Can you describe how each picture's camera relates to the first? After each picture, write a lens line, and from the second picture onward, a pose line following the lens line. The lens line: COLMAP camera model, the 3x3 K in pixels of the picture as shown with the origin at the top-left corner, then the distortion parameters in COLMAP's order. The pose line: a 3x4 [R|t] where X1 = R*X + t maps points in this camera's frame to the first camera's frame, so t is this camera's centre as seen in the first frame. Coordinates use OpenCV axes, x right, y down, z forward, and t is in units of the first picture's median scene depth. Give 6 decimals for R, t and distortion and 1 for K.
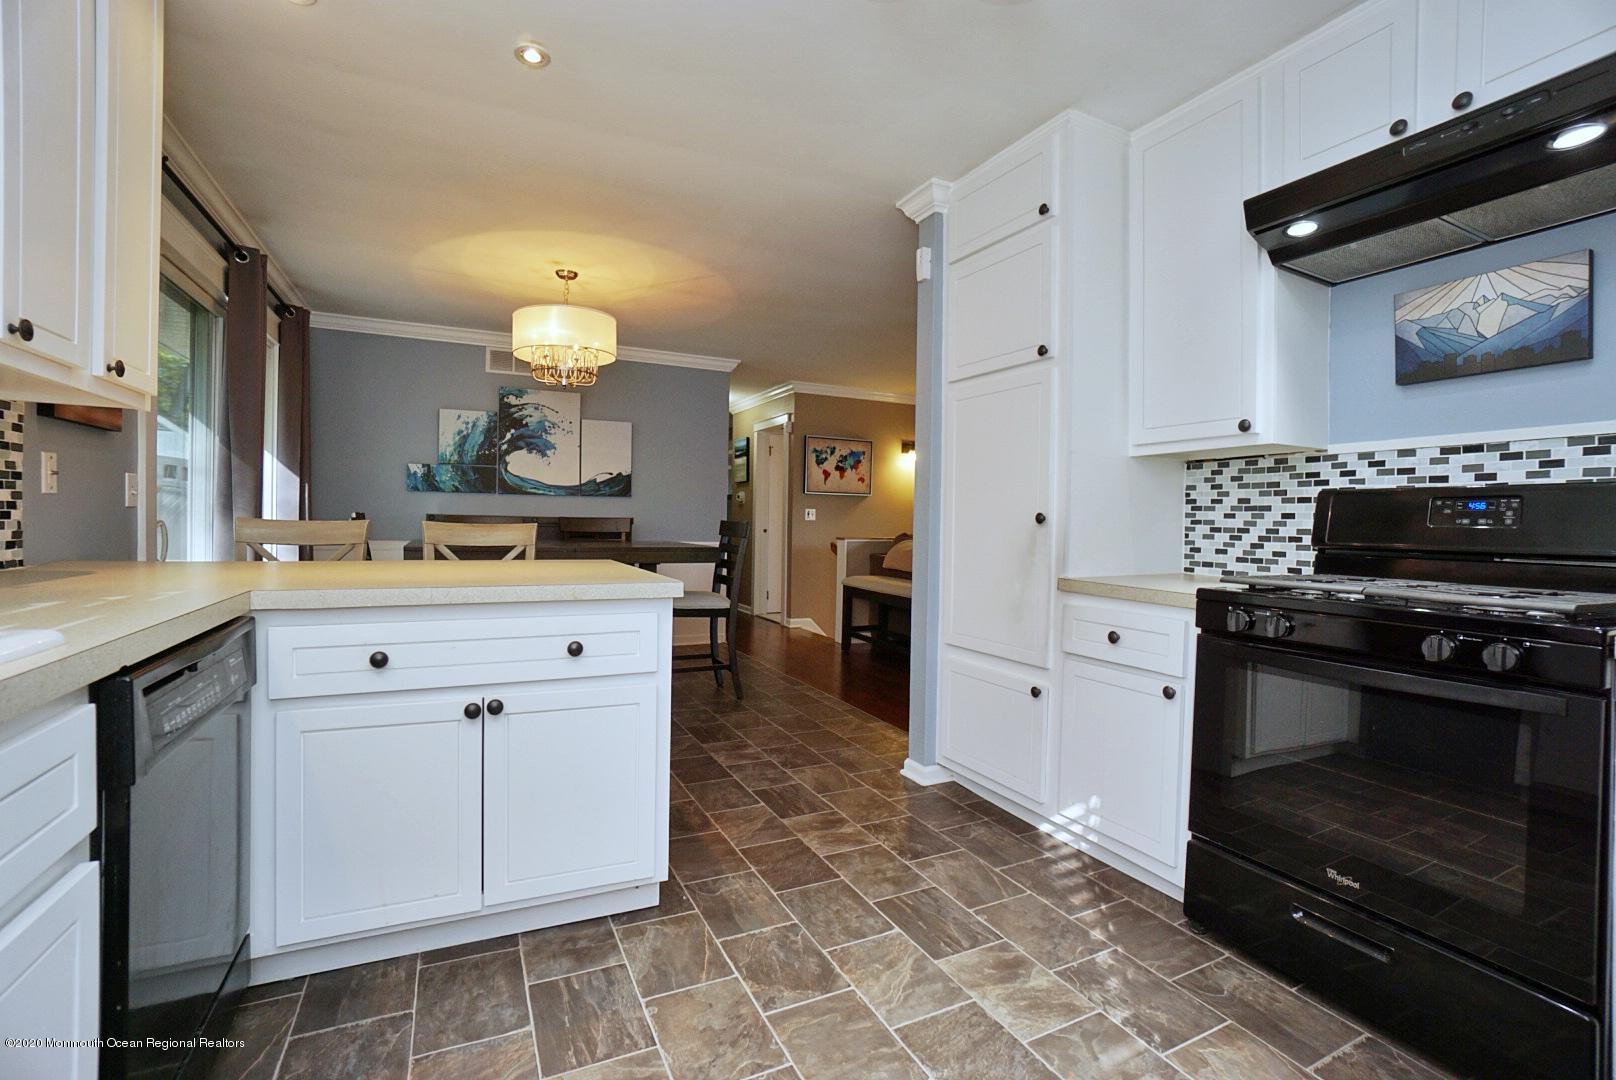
lens RADIAL K [[712.1, 0, 803.5], [0, 712.1, 529.7], [0, 0, 1]] dist [-0.048728, 0.000178]
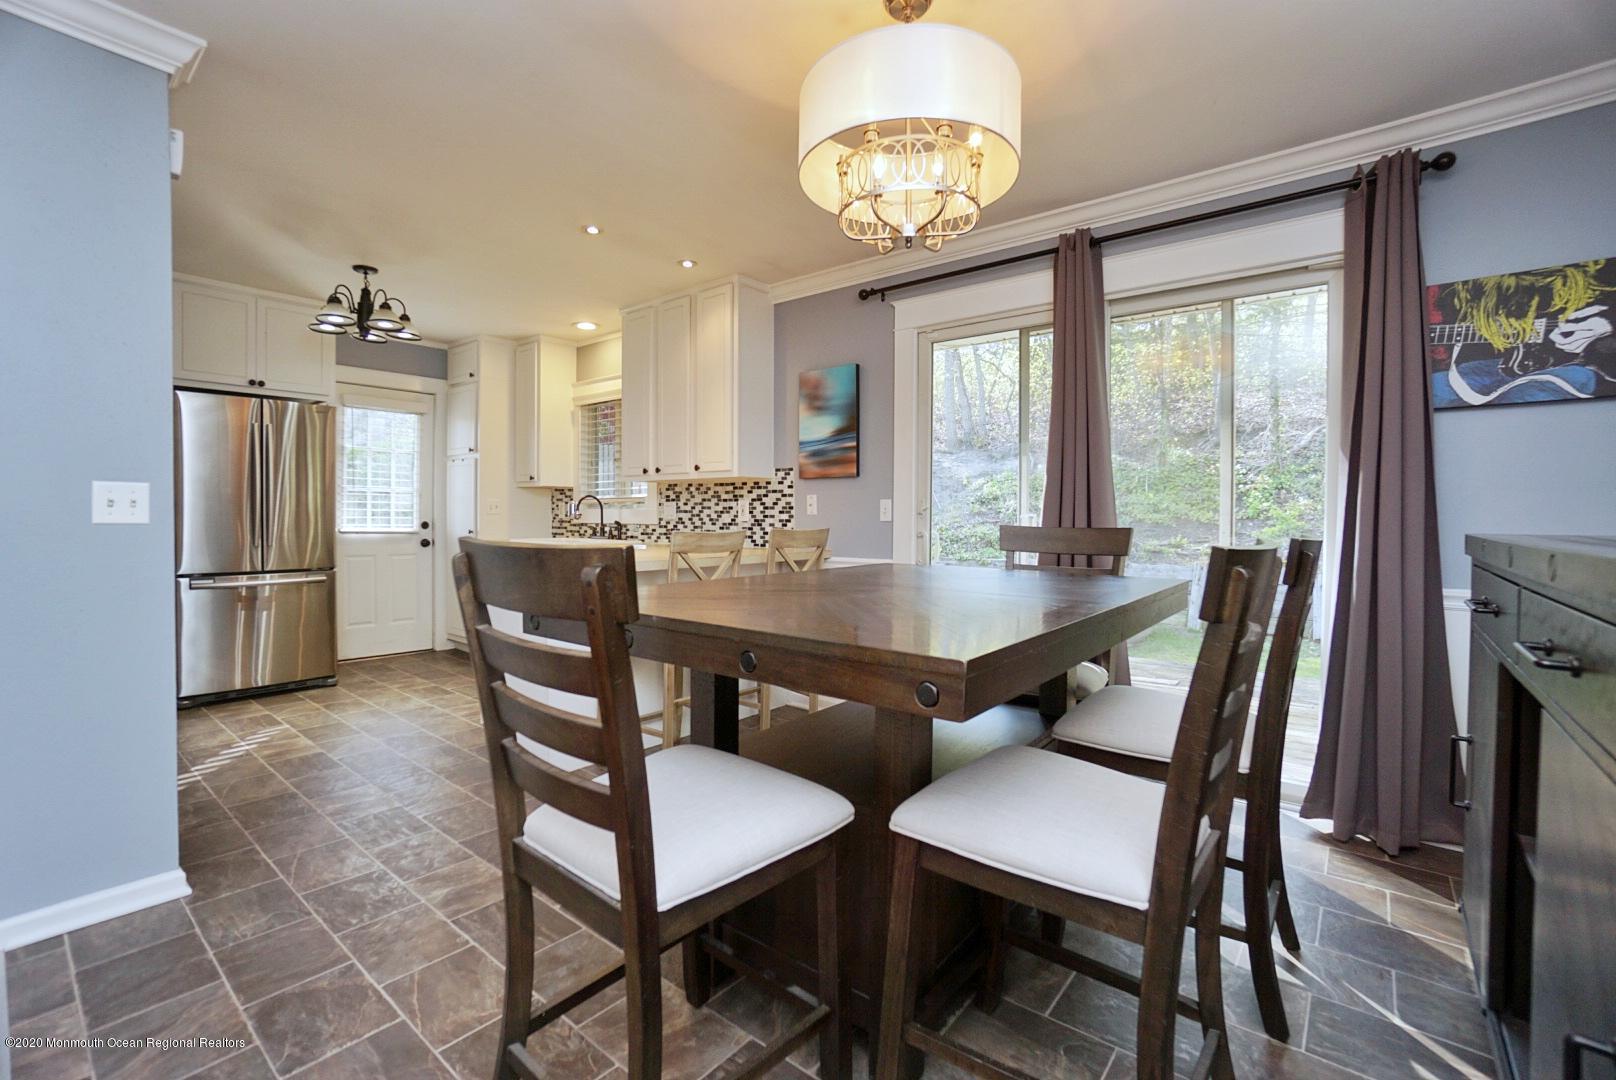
lens RADIAL K [[712.1, 0, 803.5], [0, 712.1, 529.7], [0, 0, 1]] dist [-0.048728, 0.000178]
pose [[-0.910935, -0.020086, -0.412062, -0.118837], [-0.027550, 0.999546, 0.012182, -0.020275], [0.411630, 0.022450, -0.911075, 1.808212]]
